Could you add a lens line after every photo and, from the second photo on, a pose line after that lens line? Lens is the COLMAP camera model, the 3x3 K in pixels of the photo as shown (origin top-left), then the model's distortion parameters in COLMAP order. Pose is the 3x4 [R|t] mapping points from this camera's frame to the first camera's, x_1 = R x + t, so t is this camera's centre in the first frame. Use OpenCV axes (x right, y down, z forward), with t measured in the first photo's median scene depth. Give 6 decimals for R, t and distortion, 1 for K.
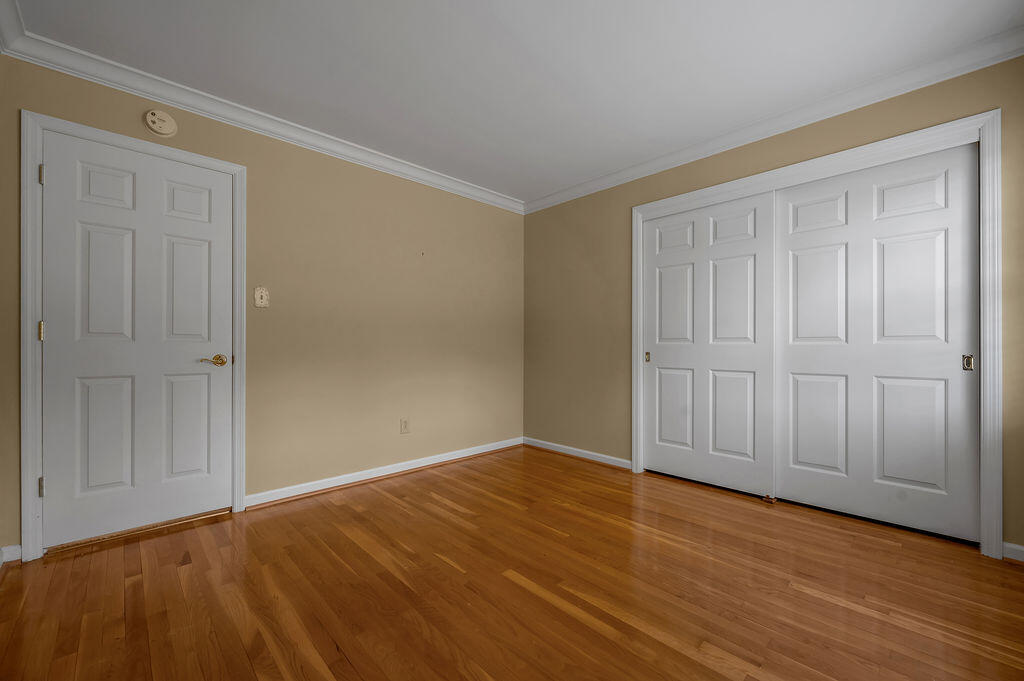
lens RADIAL K [[411.0, 0, 514.1], [0, 411.0, 344.8], [0, 0, 1]] dist [0.000248, 0.000126]
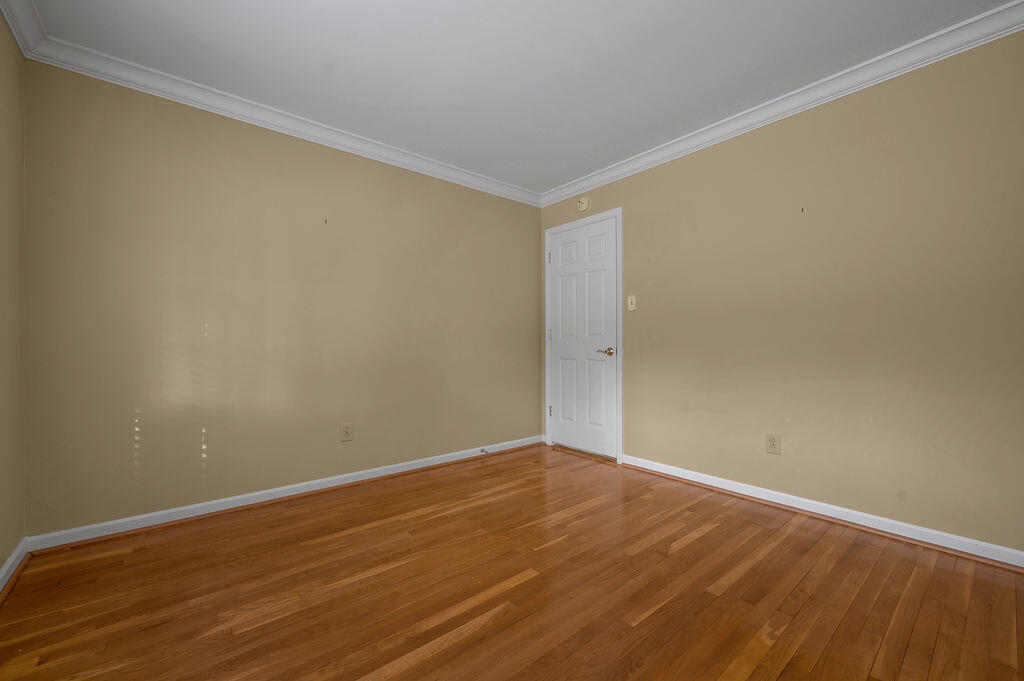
lens RADIAL K [[411.0, 0, 514.1], [0, 411.0, 344.8], [0, 0, 1]] dist [0.000248, 0.000126]
pose [[-0.068014, 0.001322, -0.997683, 0.693328], [0.005570, 0.999984, 0.000946, 0.010796], [0.997669, -0.005493, -0.068020, 0.740246]]
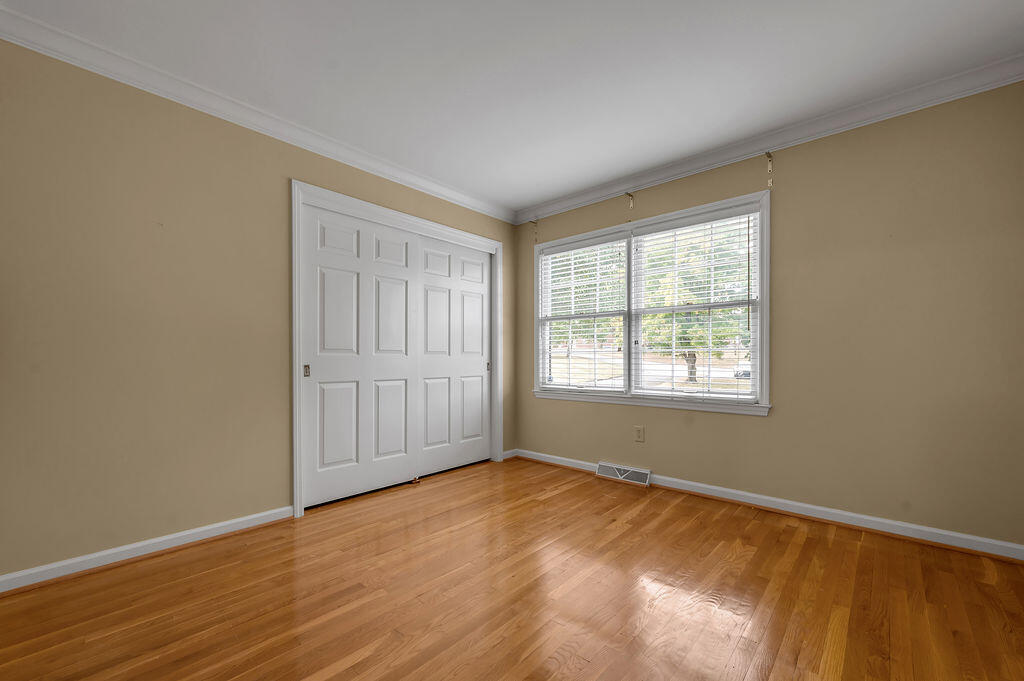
lens RADIAL K [[416.3, 0, 513.4], [0, 416.3, 357.2], [0, 0, 1]] dist [-0.001623, -0.000186]
pose [[-0.070696, 0.004281, 0.997489, -0.693428], [-0.000901, 0.999990, -0.004356, 0.007617], [-0.997497, -0.001207, -0.070692, 0.835861]]
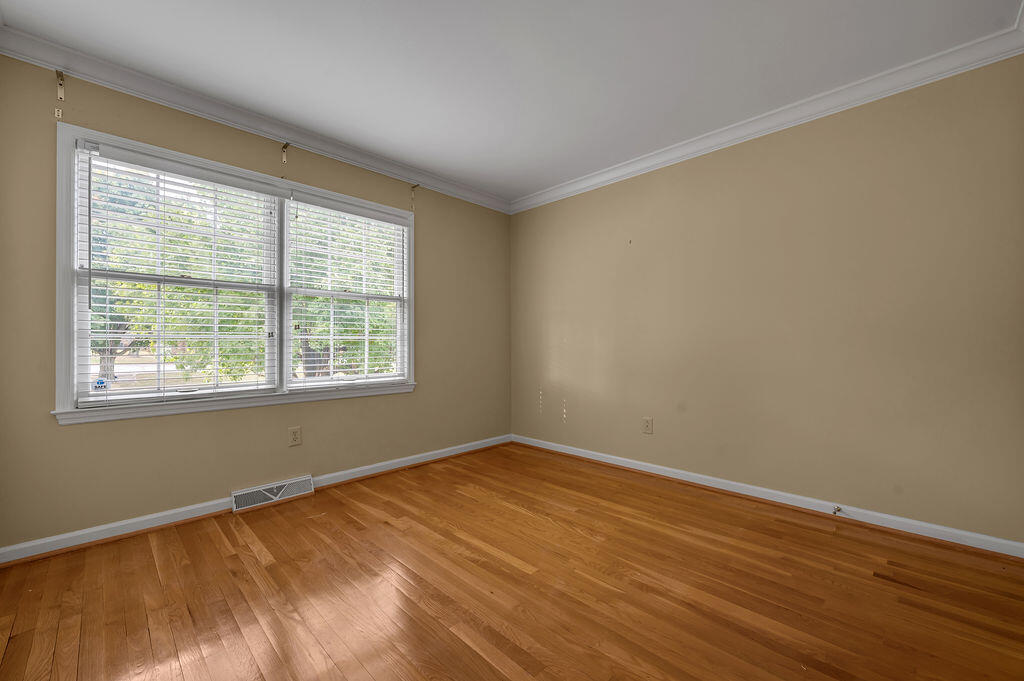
lens RADIAL K [[408.8, 0, 510.3], [0, 408.8, 342.6], [0, 0, 1]] dist [-0.000109, -0.000035]
pose [[-0.999715, 0.002137, -0.023790, 0.045710], [0.002296, 0.999975, -0.006663, 0.003310], [0.023775, -0.006716, -0.999695, 1.443708]]
